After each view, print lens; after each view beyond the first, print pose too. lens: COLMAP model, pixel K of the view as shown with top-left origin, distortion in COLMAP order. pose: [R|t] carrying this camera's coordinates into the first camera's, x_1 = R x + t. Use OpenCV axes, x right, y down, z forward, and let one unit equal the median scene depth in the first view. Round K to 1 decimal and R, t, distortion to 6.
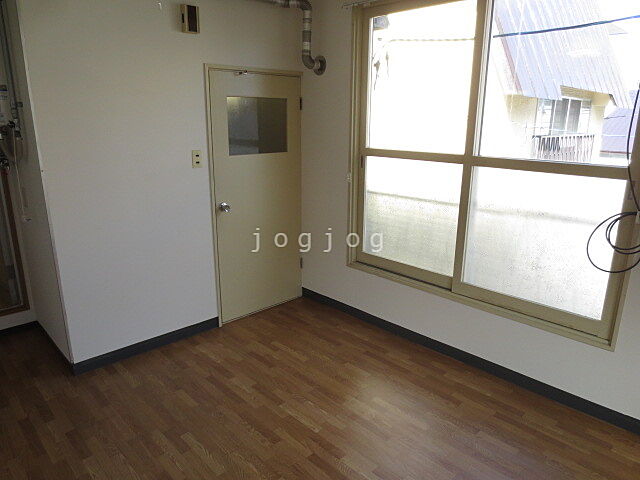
lens RADIAL K [[452.3, 0, 320.0], [0, 452.3, 240.0], [0, 0, 1]] dist [-0.028180, -0.000341]
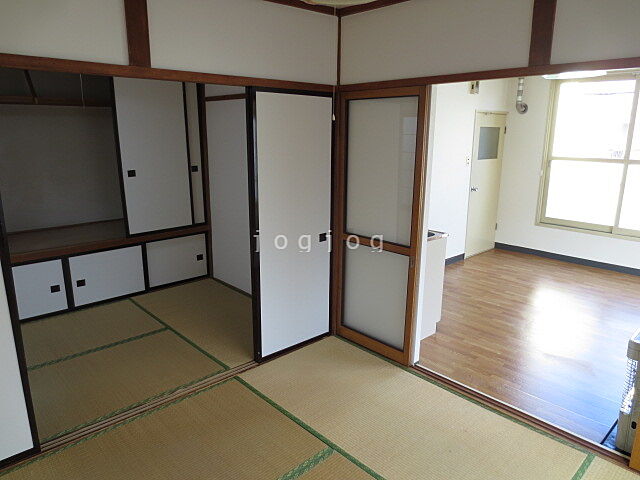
lens RADIAL K [[452.3, 0, 320.0], [0, 452.3, 240.0], [0, 0, 1]] dist [-0.028180, -0.000341]
pose [[0.999737, 0.008107, -0.021439, -0.756256], [-0.008691, 0.999590, -0.027292, 0.175818], [0.021209, 0.027471, 0.999398, -0.747152]]
